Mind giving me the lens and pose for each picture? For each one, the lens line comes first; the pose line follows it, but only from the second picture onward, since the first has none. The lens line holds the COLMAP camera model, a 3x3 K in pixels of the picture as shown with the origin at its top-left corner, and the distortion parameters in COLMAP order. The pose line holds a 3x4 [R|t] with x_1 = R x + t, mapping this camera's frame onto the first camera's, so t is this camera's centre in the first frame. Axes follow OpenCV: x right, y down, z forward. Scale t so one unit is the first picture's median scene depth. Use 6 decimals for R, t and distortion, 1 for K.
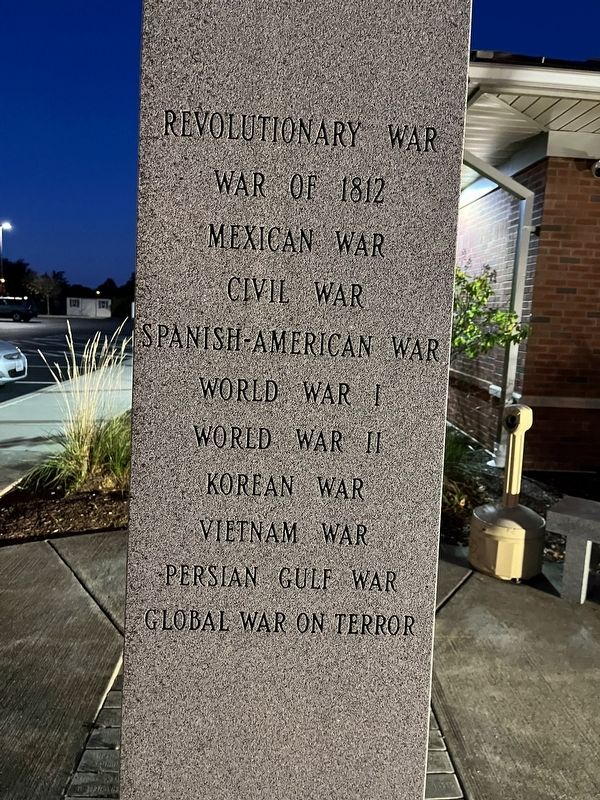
lens RADIAL K [[605.2, 0, 302.7], [0, 605.2, 404.2], [0, 0, 1]] dist [0.010379, -0.012737]
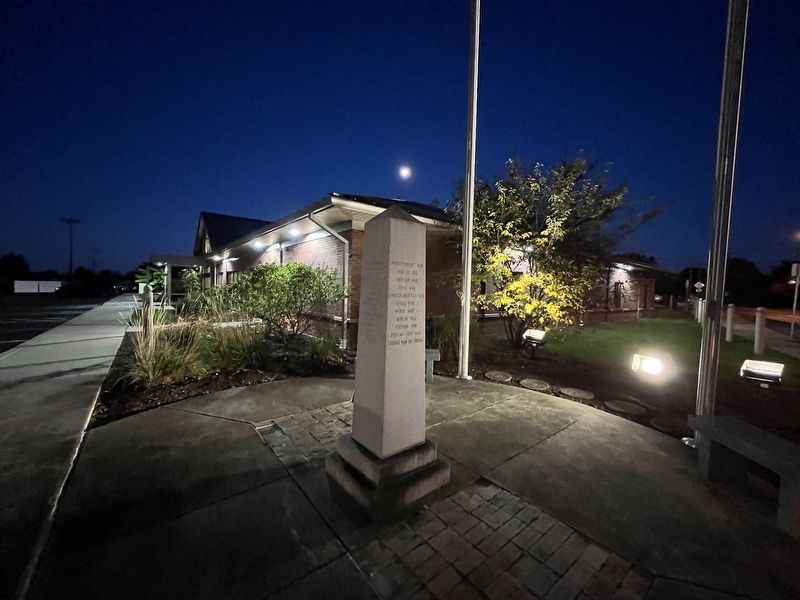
lens RADIAL K [[319.9, 0, 399.0], [0, 319.9, 302.0], [0, 0, 1]] dist [-0.001537, -0.000028]
pose [[0.807635, -0.044864, 0.587974, -0.309167], [0.101396, 0.992816, -0.063522, 0.025610], [-0.580900, 0.110921, 0.806382, -0.249675]]
